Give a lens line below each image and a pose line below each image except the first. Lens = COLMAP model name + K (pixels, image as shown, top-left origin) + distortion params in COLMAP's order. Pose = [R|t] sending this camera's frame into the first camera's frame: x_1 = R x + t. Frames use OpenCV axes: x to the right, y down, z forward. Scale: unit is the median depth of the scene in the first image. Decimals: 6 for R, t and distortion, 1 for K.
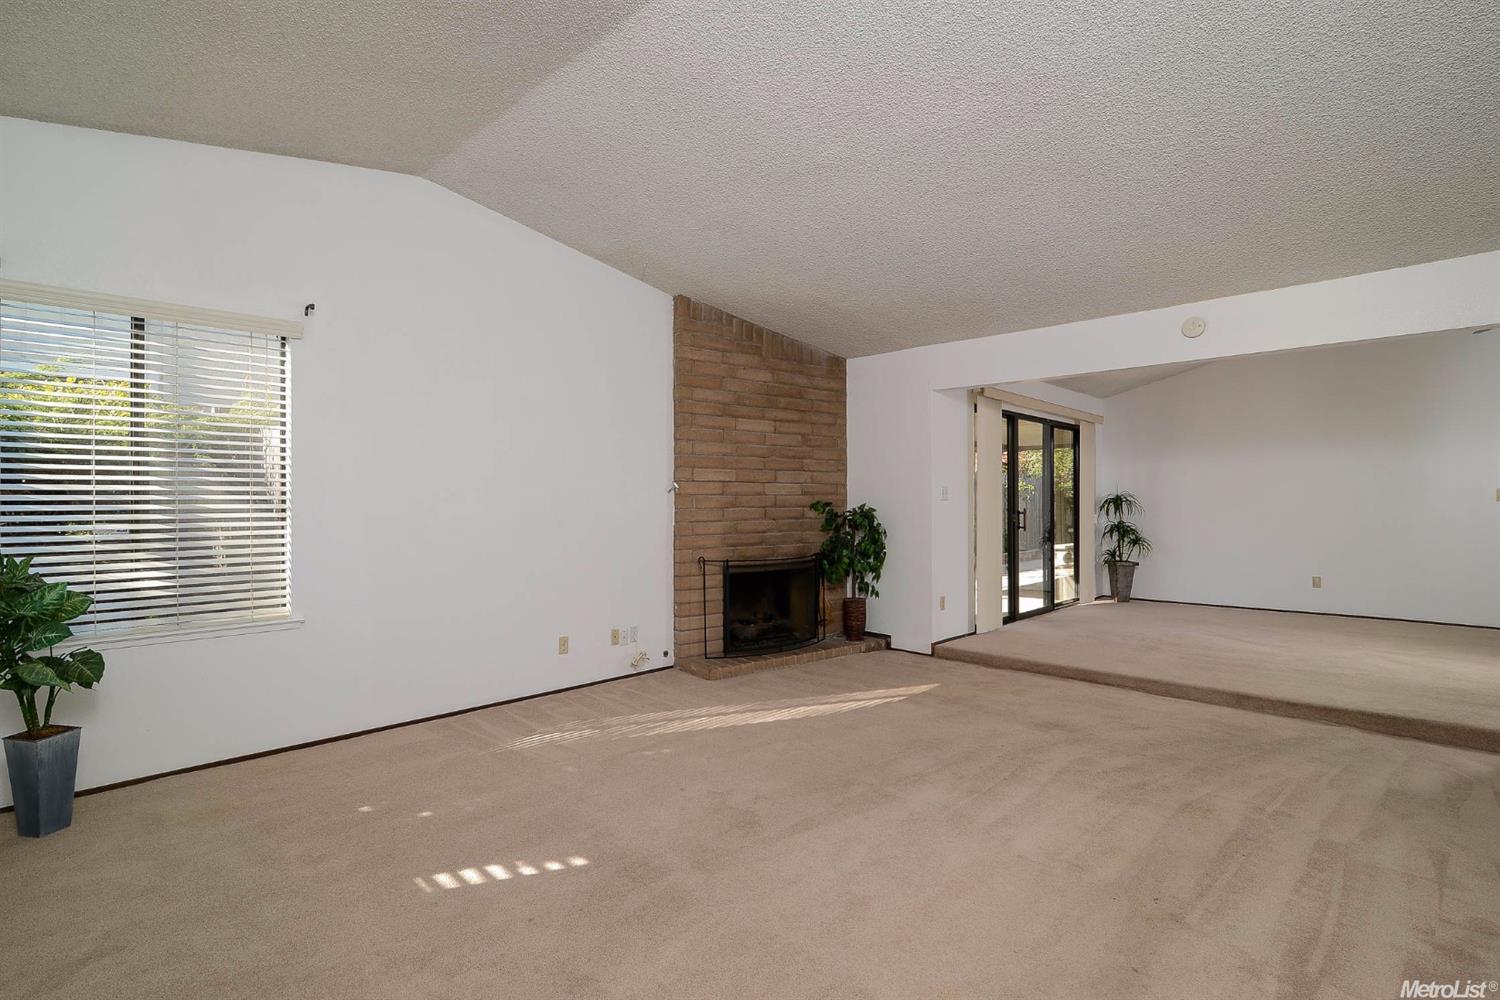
lens RADIAL K [[730.0, 0, 750.0], [0, 730.0, 500.0], [0, 0, 1]] dist [0.000481, 0.000176]
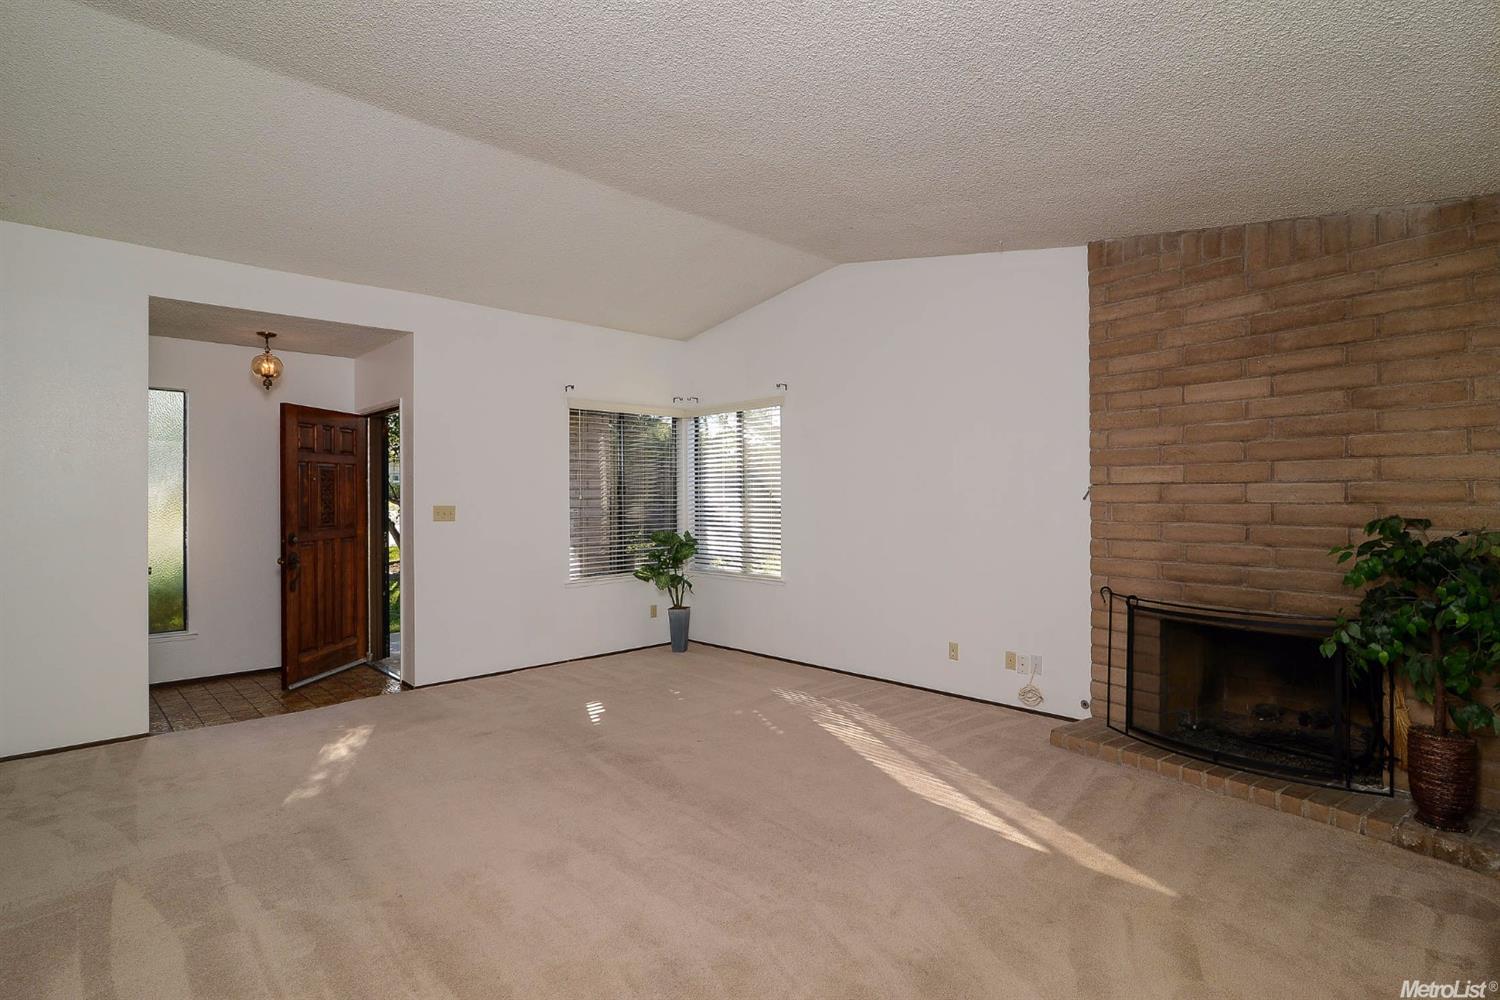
lens RADIAL K [[745.5, 0, 750.0], [0, 745.5, 500.0], [0, 0, 1]] dist [-0.000750, -0.000269]
pose [[-0.025708, 0.004648, -0.999659, 0.653008], [0.002675, 0.999986, 0.004581, -0.013571], [0.999666, -0.002556, -0.025720, 0.617918]]
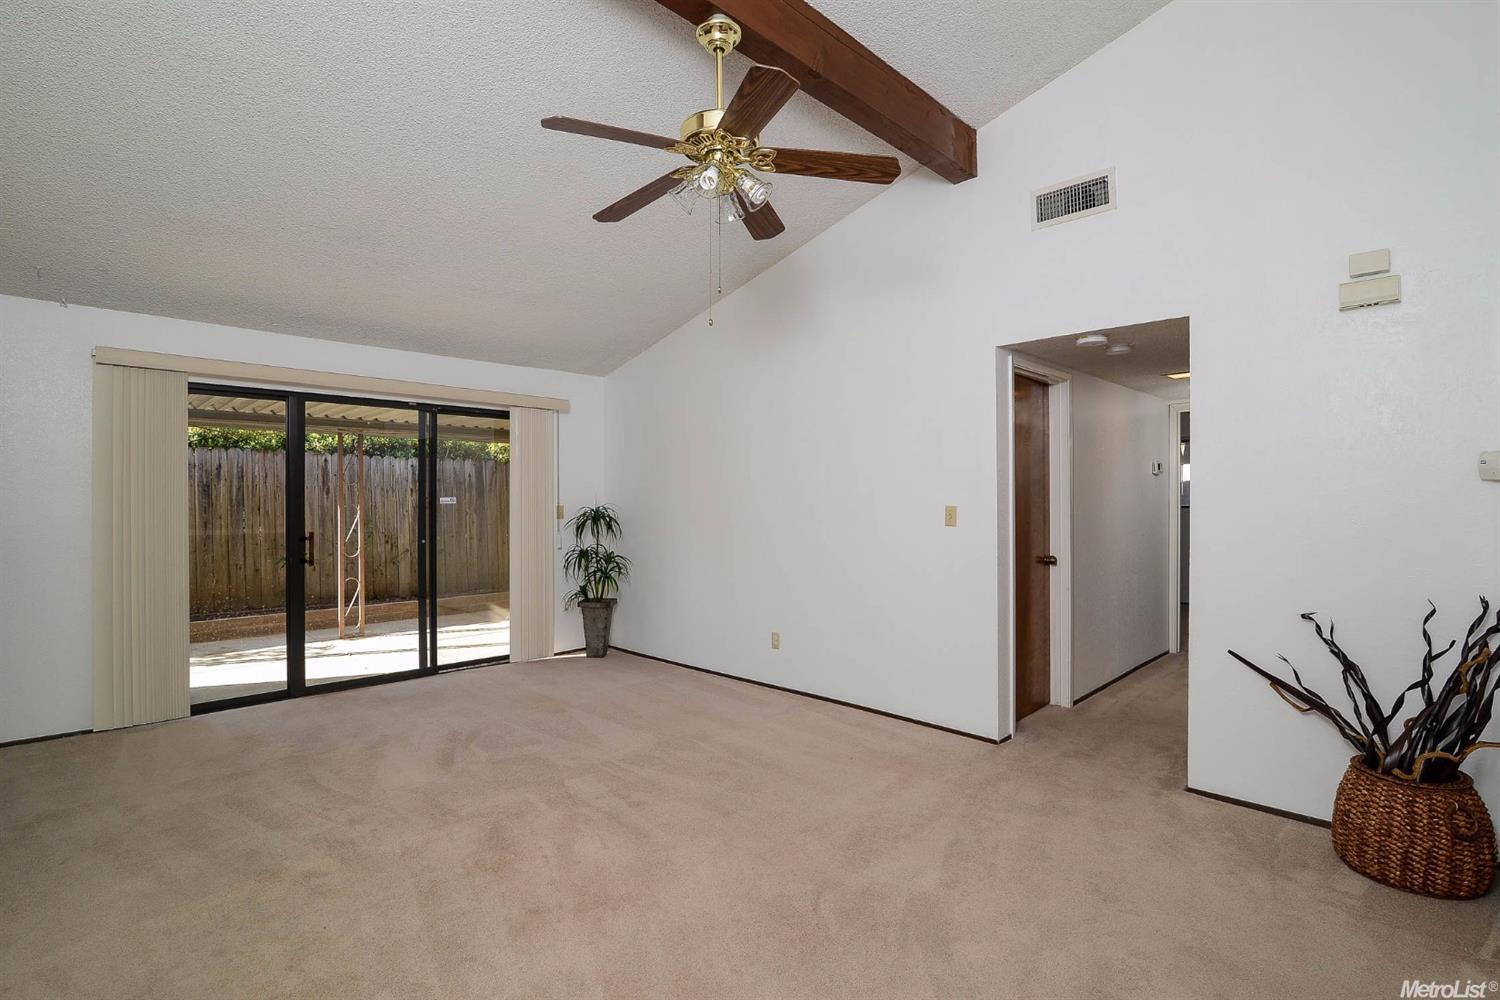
lens RADIAL K [[745.5, 0, 750.0], [0, 745.5, 500.0], [0, 0, 1]] dist [-0.000750, -0.000269]
pose [[0.999846, -0.001345, -0.017478, 0.971770], [0.001389, 0.999996, 0.002513, -0.024592], [0.017475, -0.002536, 0.999844, 0.366425]]
